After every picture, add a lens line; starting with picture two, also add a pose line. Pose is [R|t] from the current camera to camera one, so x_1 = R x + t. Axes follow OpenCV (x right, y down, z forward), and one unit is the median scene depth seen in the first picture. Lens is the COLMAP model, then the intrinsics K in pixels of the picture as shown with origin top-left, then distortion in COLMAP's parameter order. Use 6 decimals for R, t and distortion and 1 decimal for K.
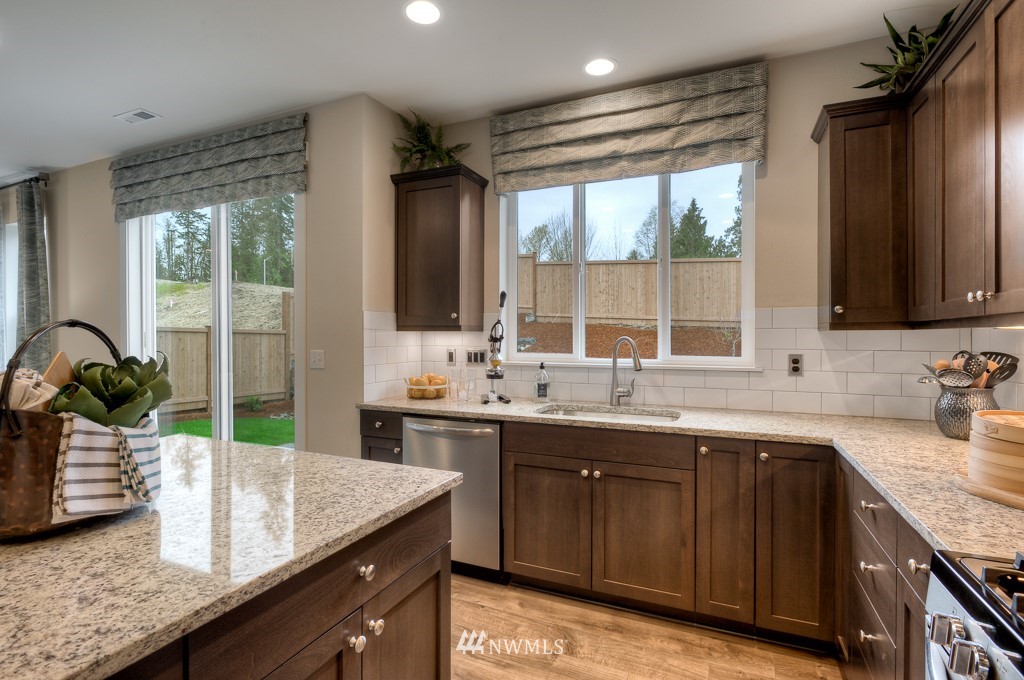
lens RADIAL K [[488.1, 0, 509.0], [0, 488.1, 338.1], [0, 0, 1]] dist [-0.004831, 0.000162]
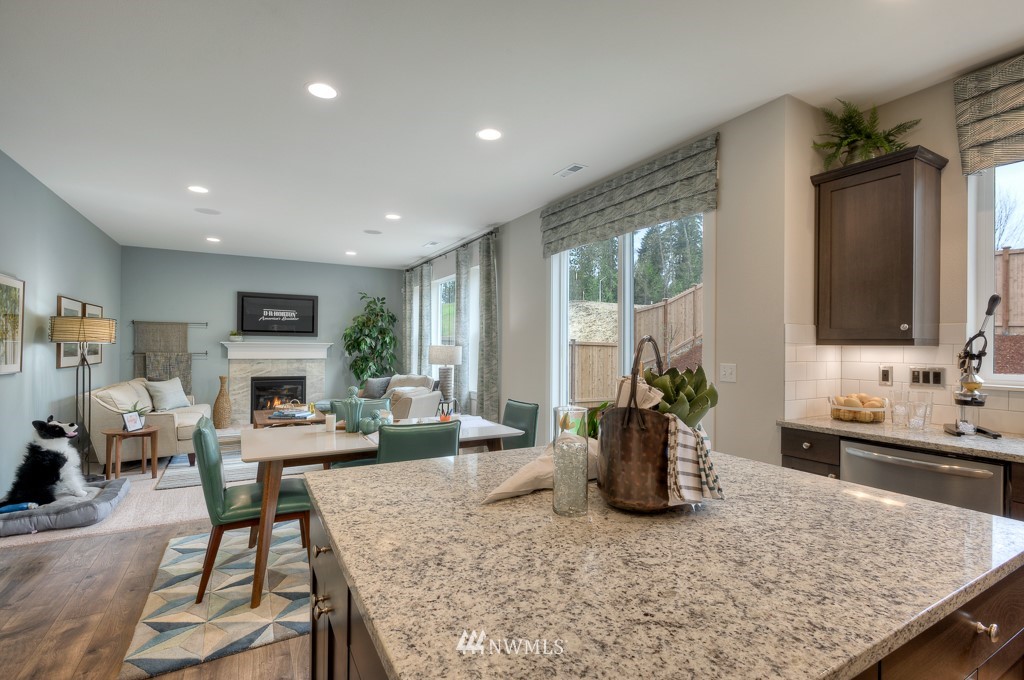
lens RADIAL K [[477.2, 0, 519.1], [0, 477.2, 344.2], [0, 0, 1]] dist [-0.002787, -0.000188]
pose [[0.810656, 0.002941, -0.585515, -0.180248], [-0.010885, 0.999890, -0.010048, -0.000791], [0.585421, 0.014519, 0.810599, -0.059966]]
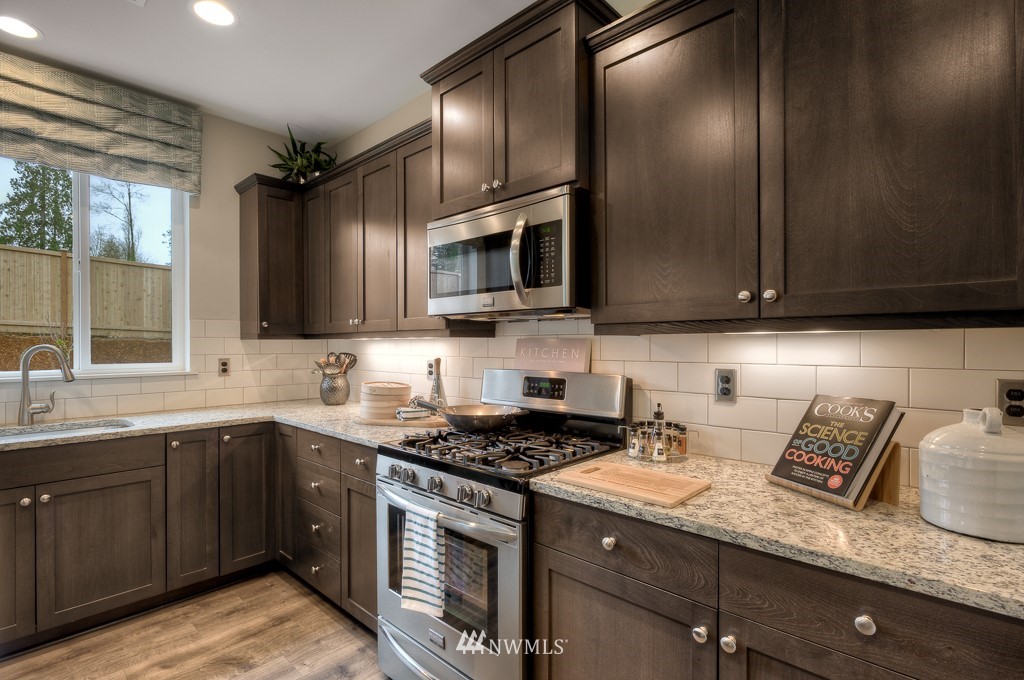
lens RADIAL K [[491.6, 0, 499.8], [0, 491.6, 345.0], [0, 0, 1]] dist [0.001617, 0.000581]
pose [[0.336642, -0.004552, 0.941622, -0.318200], [0.005762, 0.999980, 0.002774, -0.000389], [-0.941615, 0.004492, 0.336661, -0.074887]]
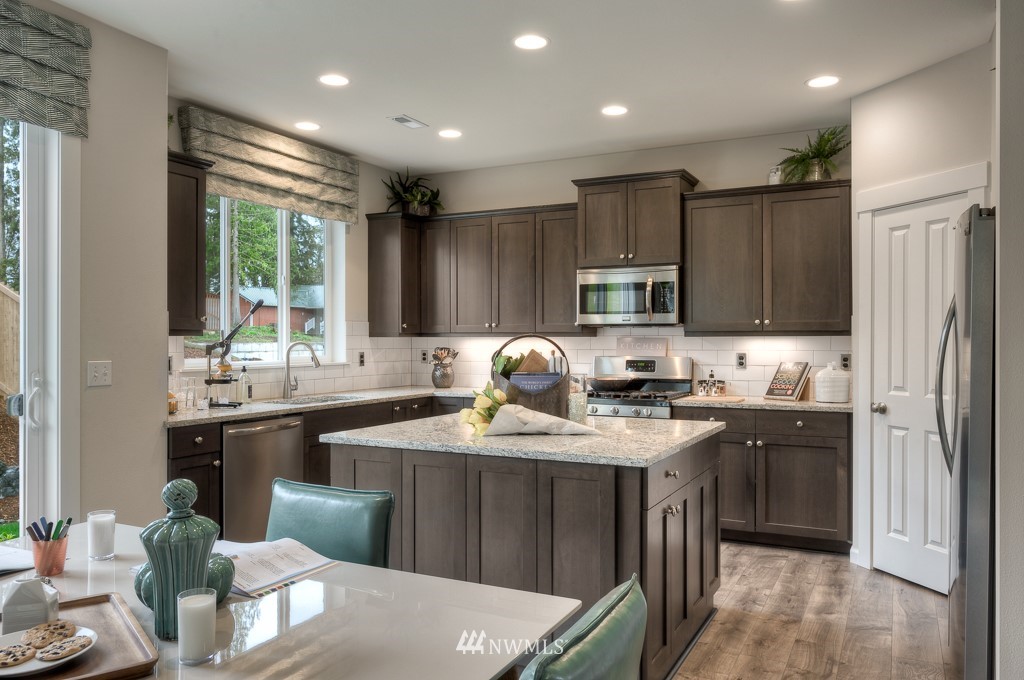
lens RADIAL K [[764.9, 0, 512.0], [0, 764.9, 340.0], [0, 0, 1]] dist [0.008795, -0.000180]
pose [[0.051346, -0.001518, 0.998680, -1.643616], [0.003849, 0.999992, 0.001322, -0.006117], [-0.998673, 0.003776, 0.051352, 0.351776]]
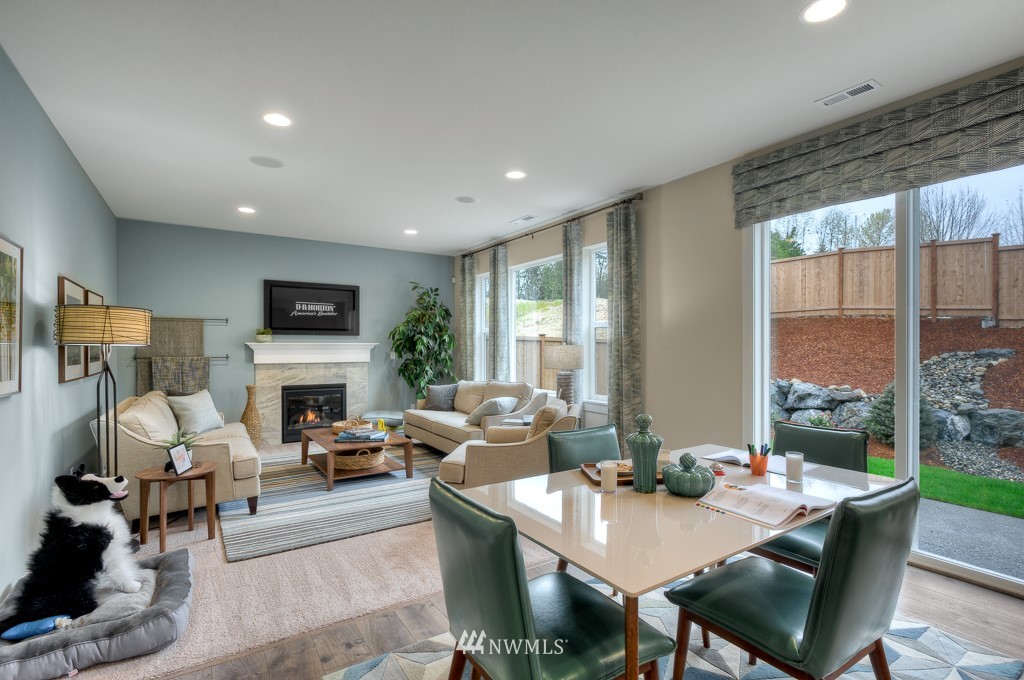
lens RADIAL K [[479.8, 0, 516.6], [0, 479.8, 348.7], [0, 0, 1]] dist [-0.002781, -0.000212]
pose [[0.847403, 0.002751, -0.530942, -0.926913], [-0.002365, 0.999996, 0.001406, -0.001095], [0.530944, 0.000064, 0.847407, -0.044361]]
